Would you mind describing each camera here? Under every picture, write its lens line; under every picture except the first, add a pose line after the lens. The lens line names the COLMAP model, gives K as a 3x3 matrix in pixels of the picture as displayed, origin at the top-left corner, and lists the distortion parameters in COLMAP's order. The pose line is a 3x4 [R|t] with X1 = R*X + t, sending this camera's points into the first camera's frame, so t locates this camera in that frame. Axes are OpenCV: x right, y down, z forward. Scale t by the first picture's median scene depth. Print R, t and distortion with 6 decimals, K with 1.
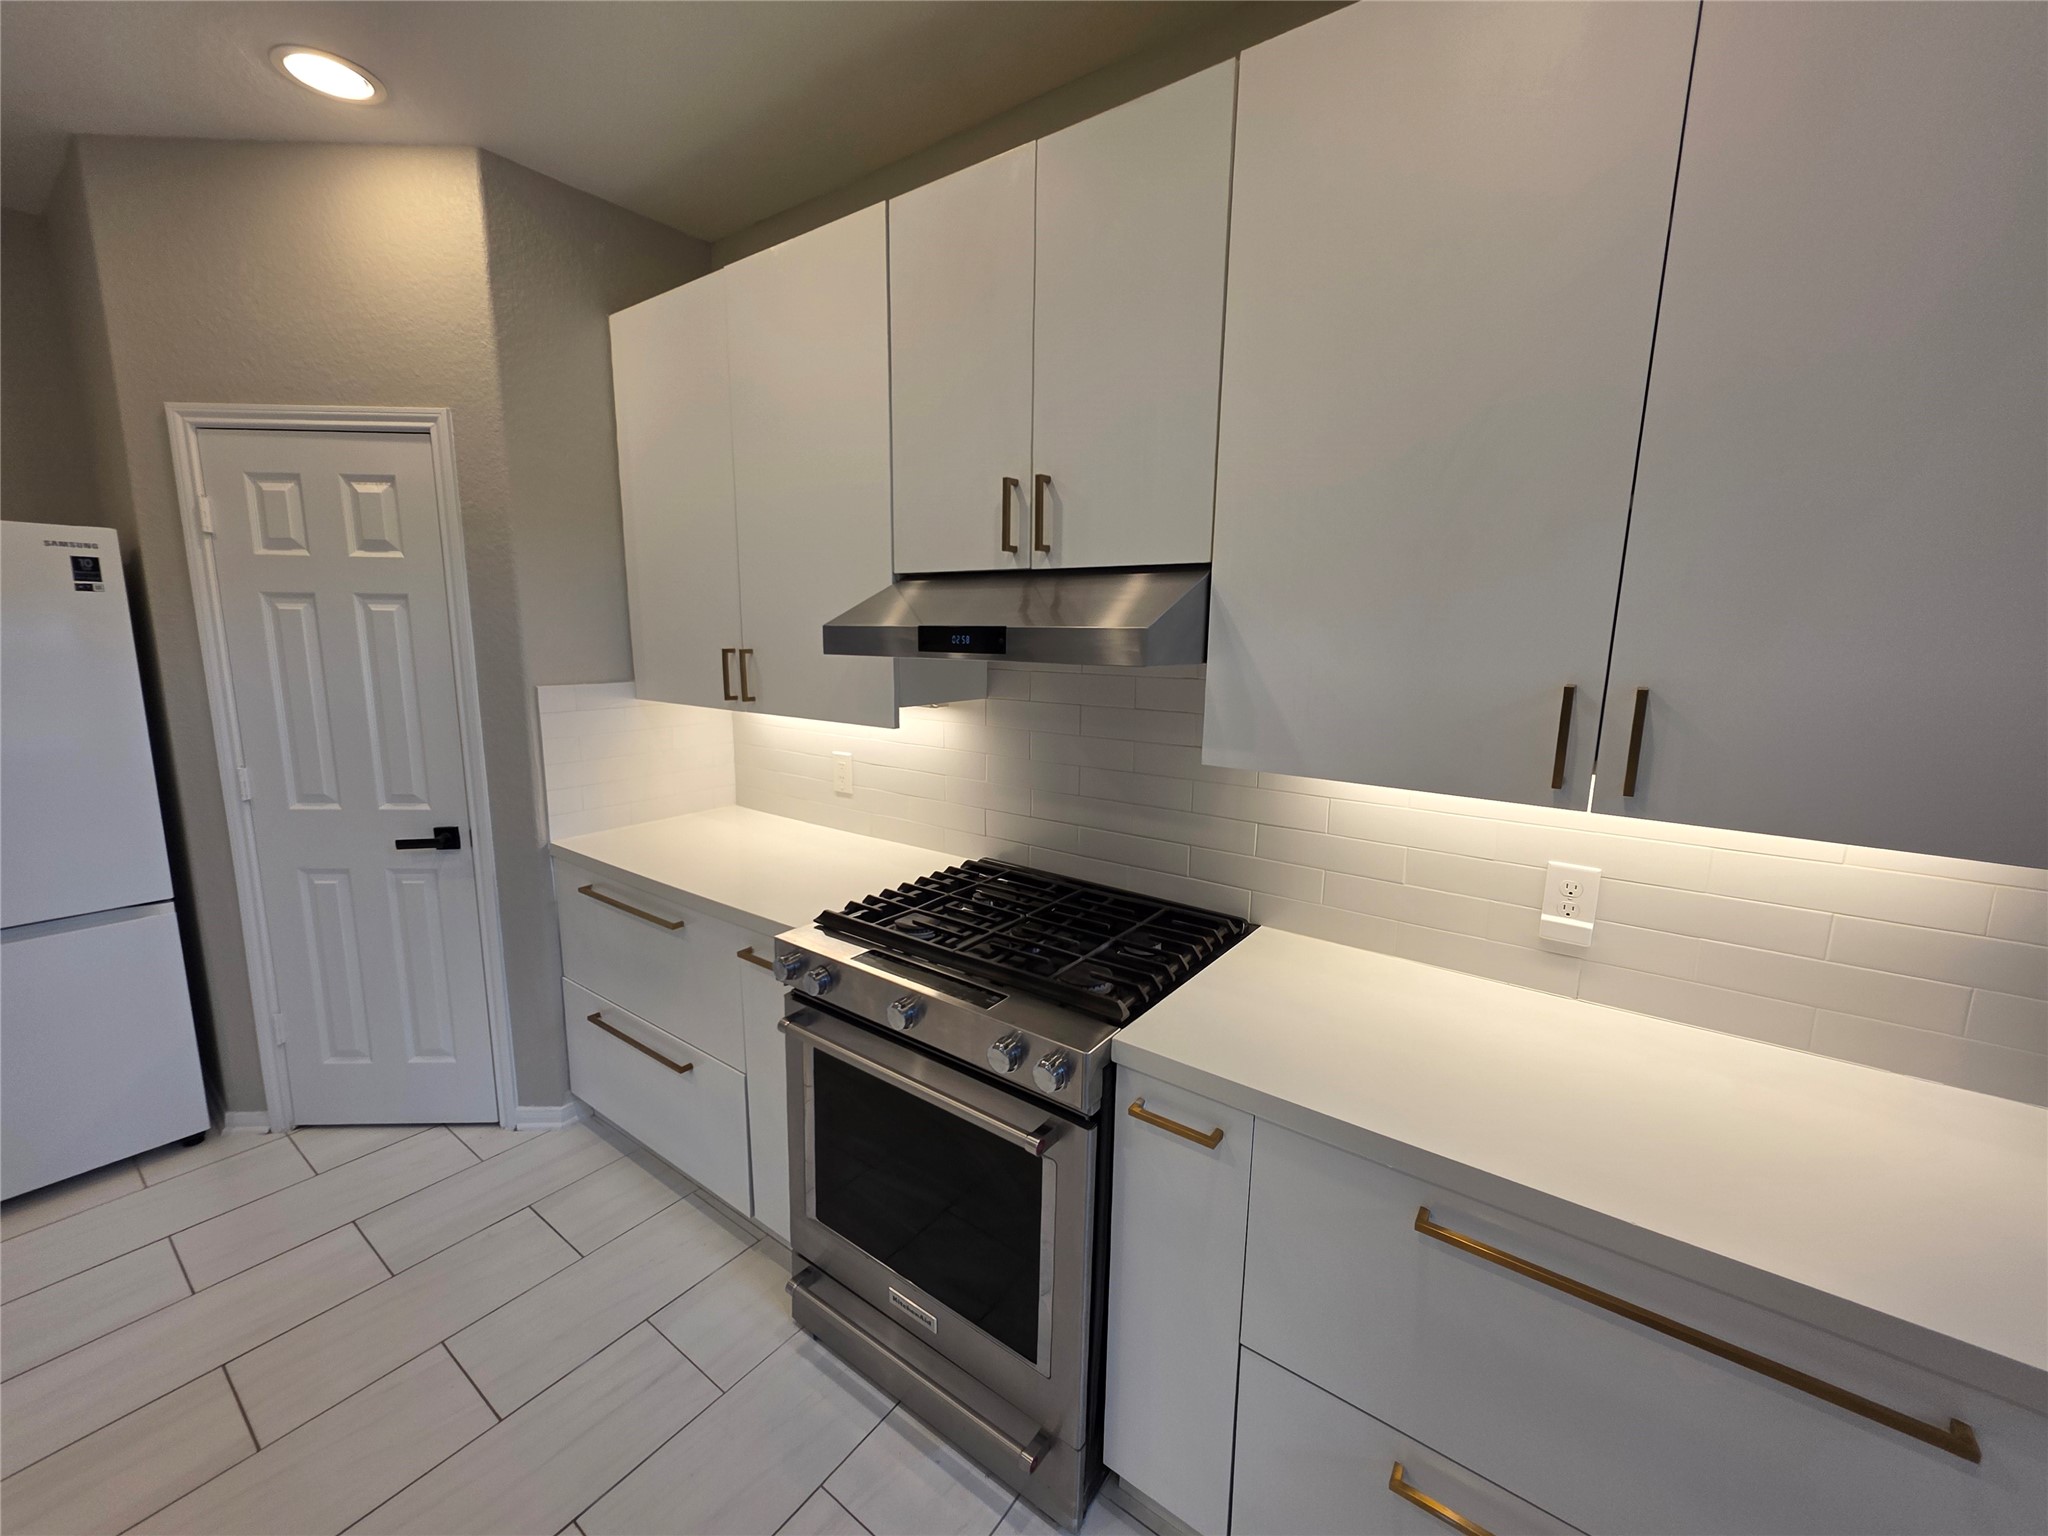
lens RADIAL K [[823.0, 0, 1015.2], [0, 823.0, 765.2], [0, 0, 1]] dist [0.002852, -0.000011]
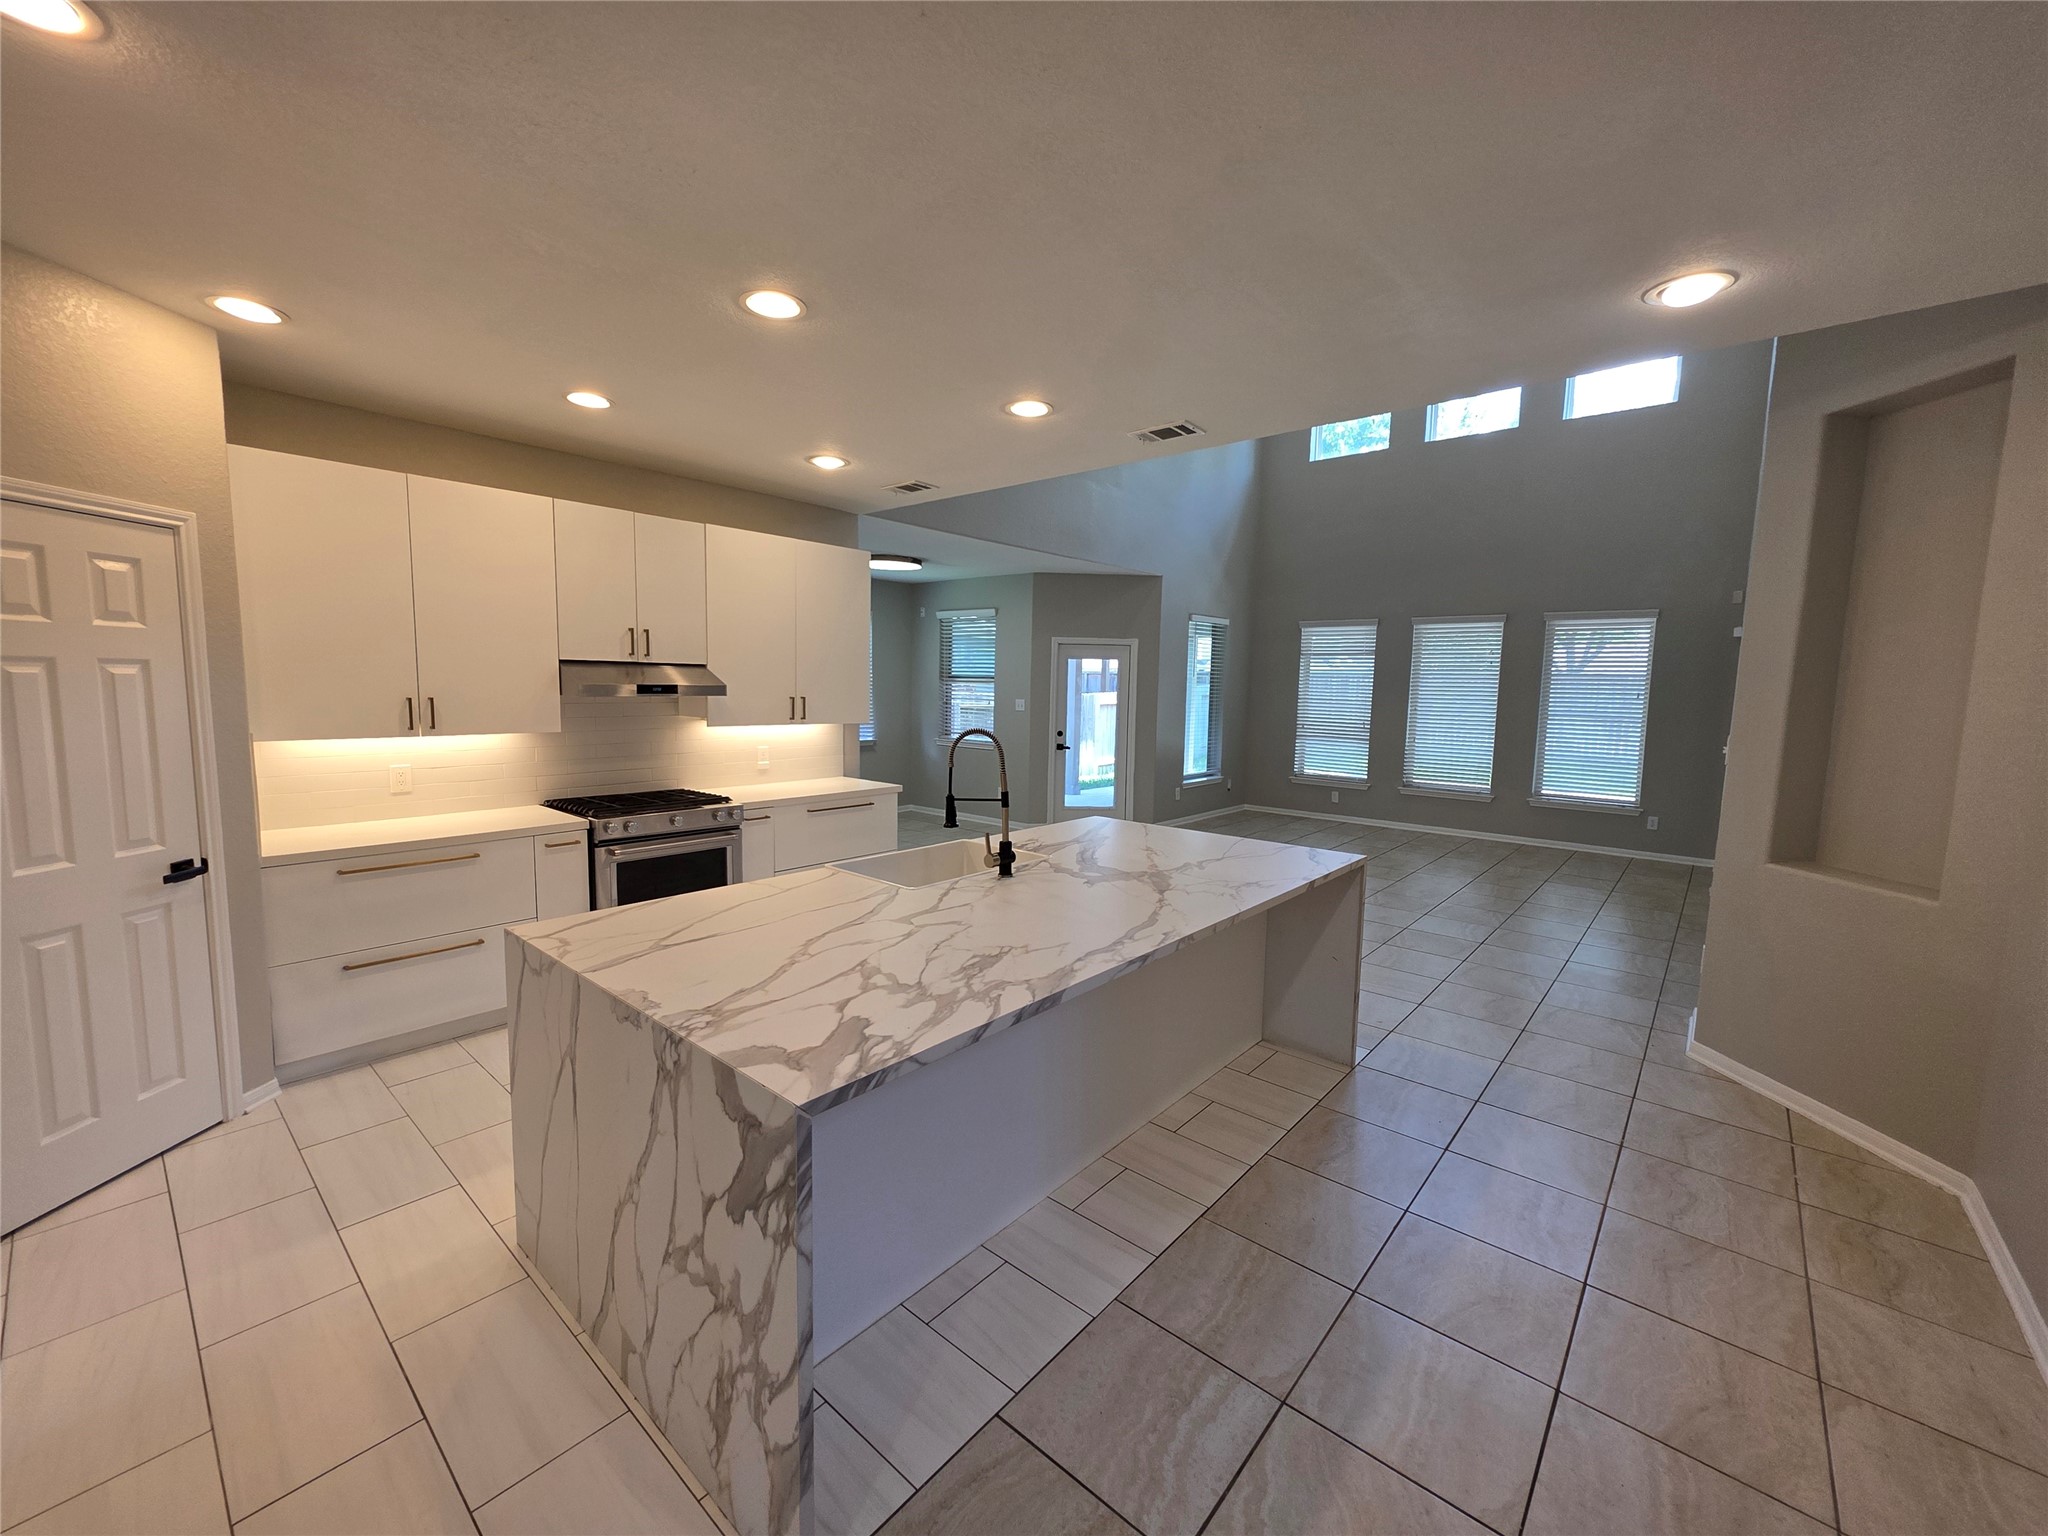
lens RADIAL K [[818.8, 0, 1016.4], [0, 818.8, 769.1], [0, 0, 1]] dist [-0.000816, 0.000045]
pose [[0.077778, -0.116501, 0.990140, -1.807138], [0.147703, 0.983536, 0.104121, 0.002818], [-0.985969, 0.138148, 0.093705, -0.280352]]
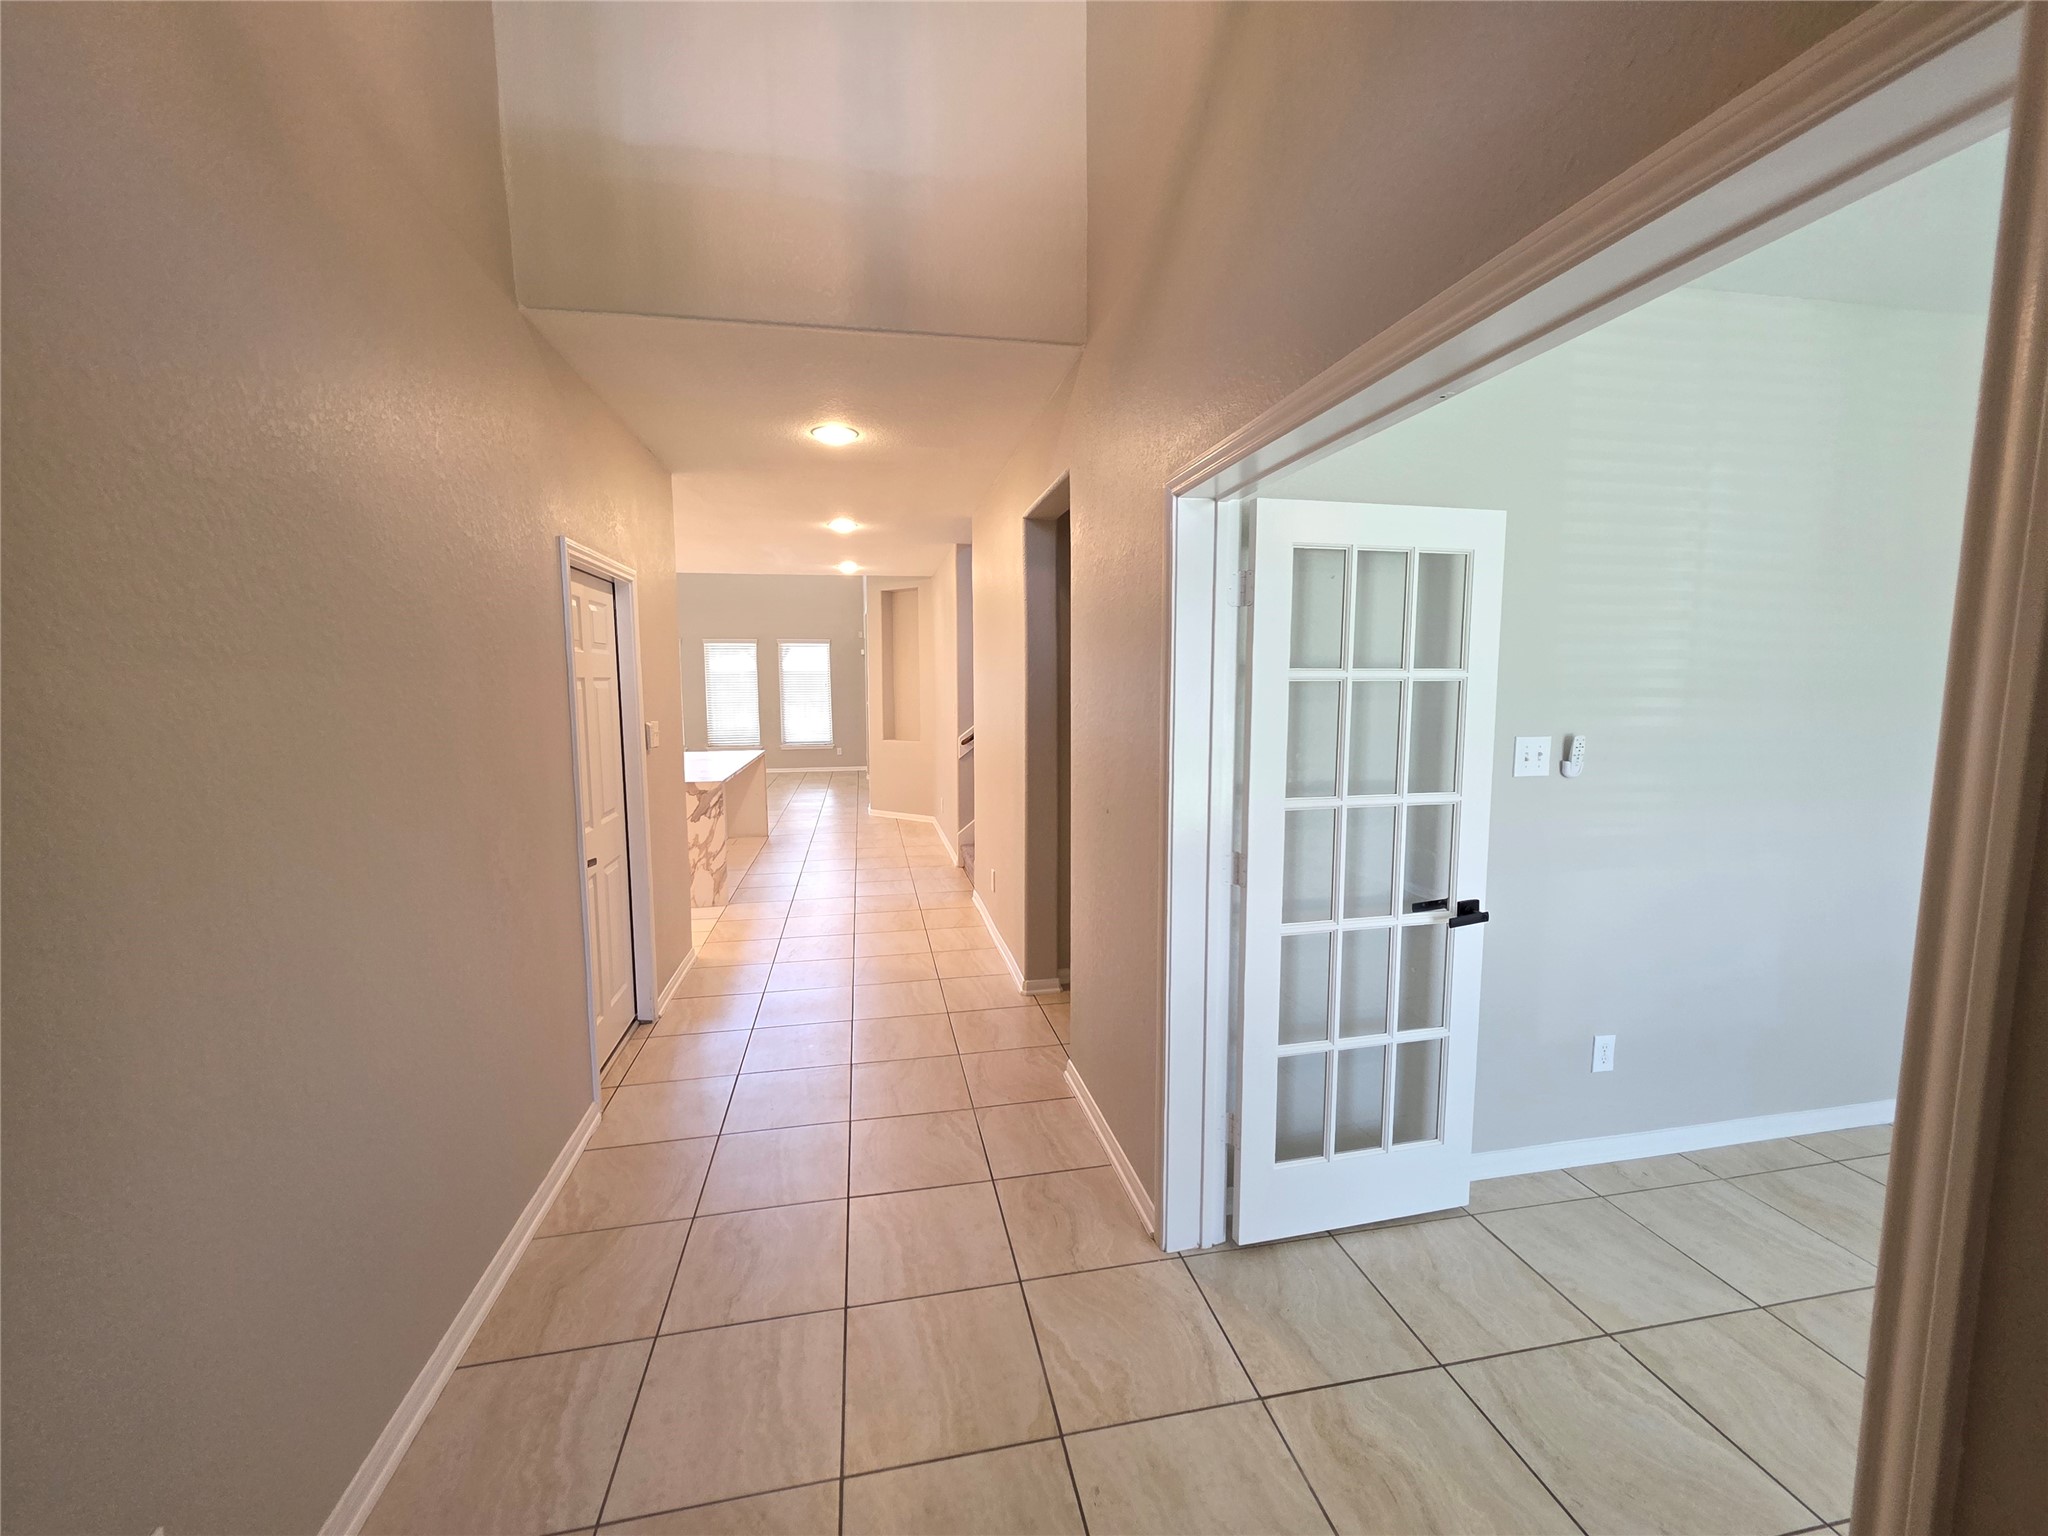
lens RADIAL K [[823.0, 0, 1015.2], [0, 823.0, 765.2], [0, 0, 1]] dist [0.002852, -0.000011]
pose [[-0.736345, -0.074338, 0.672510, -3.722876], [0.110916, 0.967238, 0.228361, -0.263872], [-0.667453, 0.242745, -0.703975, 1.185035]]
